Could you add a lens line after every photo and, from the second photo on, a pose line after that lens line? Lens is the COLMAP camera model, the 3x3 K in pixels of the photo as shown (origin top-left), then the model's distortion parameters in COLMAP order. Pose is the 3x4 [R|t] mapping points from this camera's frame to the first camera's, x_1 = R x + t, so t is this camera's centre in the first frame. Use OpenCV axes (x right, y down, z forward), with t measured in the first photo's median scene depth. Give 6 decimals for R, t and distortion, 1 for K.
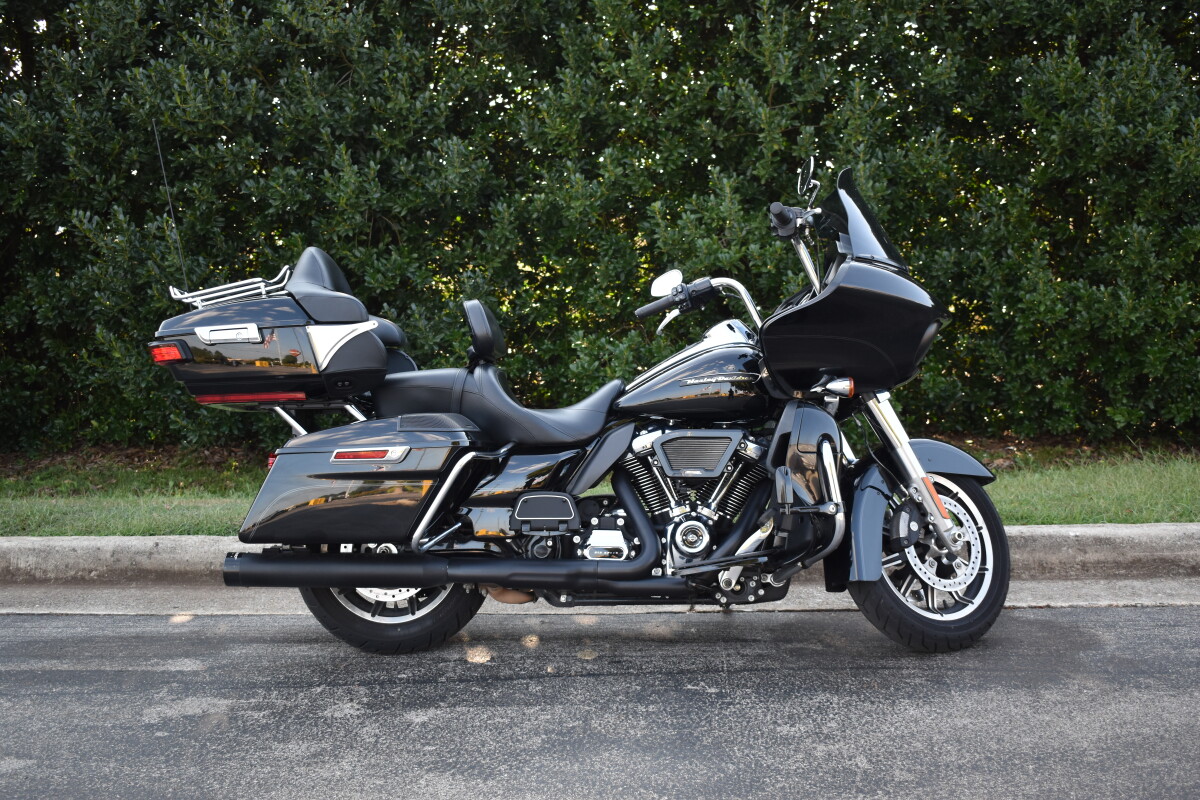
lens RADIAL K [[1494.3, 0, 600.0], [0, 1494.3, 400.0], [0, 0, 1]] dist [-0.019514, -0.044496]
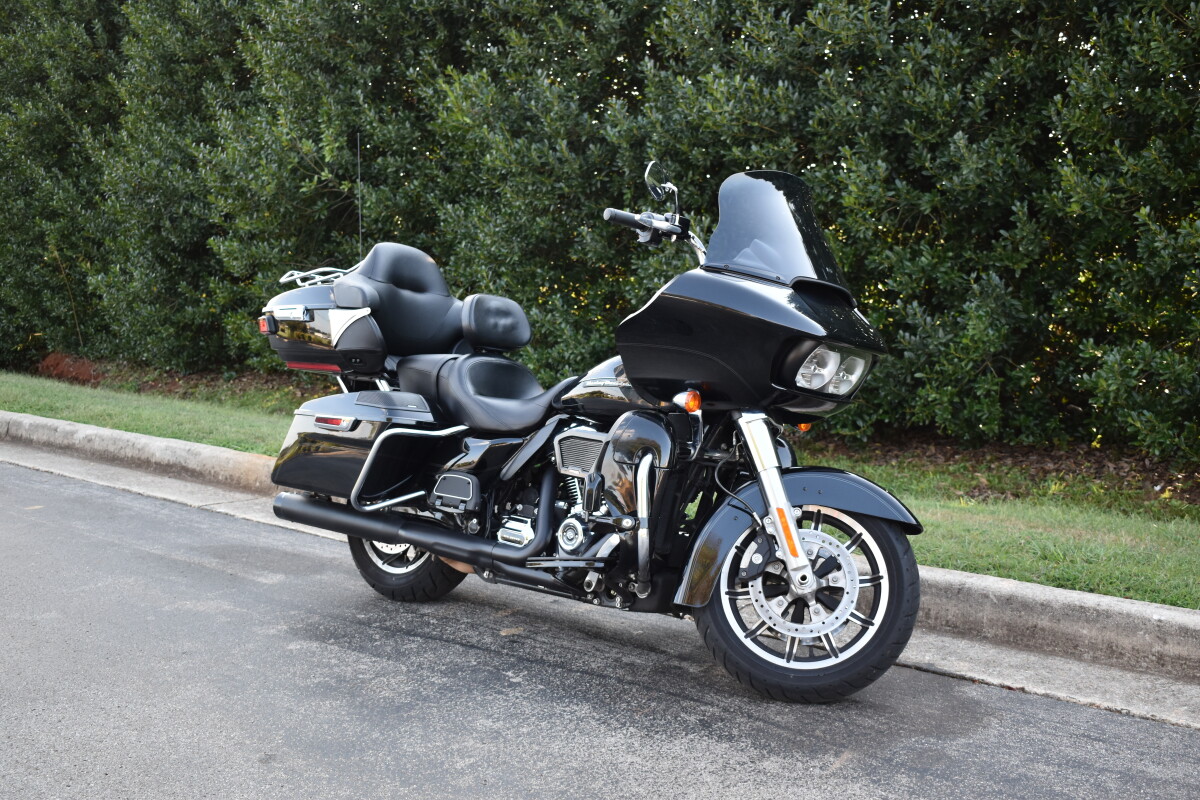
lens RADIAL K [[1494.3, 0, 600.0], [0, 1494.3, 400.0], [0, 0, 1]] dist [-0.019514, -0.044496]
pose [[0.759536, 0.088116, -0.644469, 0.717911], [-0.081582, 0.995863, 0.040013, -0.042170], [0.645329, 0.022185, 0.763583, 0.224166]]
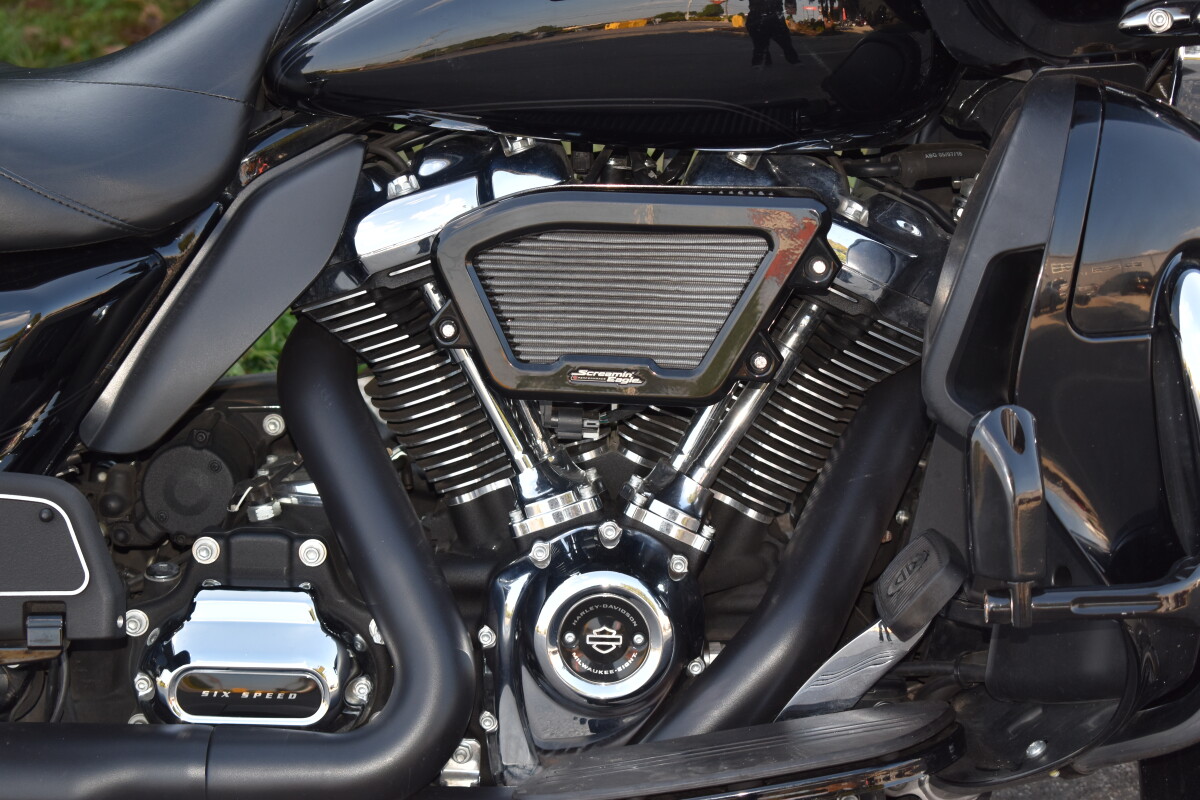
lens RADIAL K [[2848.2, 0, 600.0], [0, 2848.2, 400.0], [0, 0, 1]] dist [0.043853, 0.350566]
pose [[0.999046, -0.011656, 0.042077, 0.041628], [0.002011, 0.974969, 0.222334, -0.046701], [-0.043615, -0.222037, 0.974062, 0.551204]]
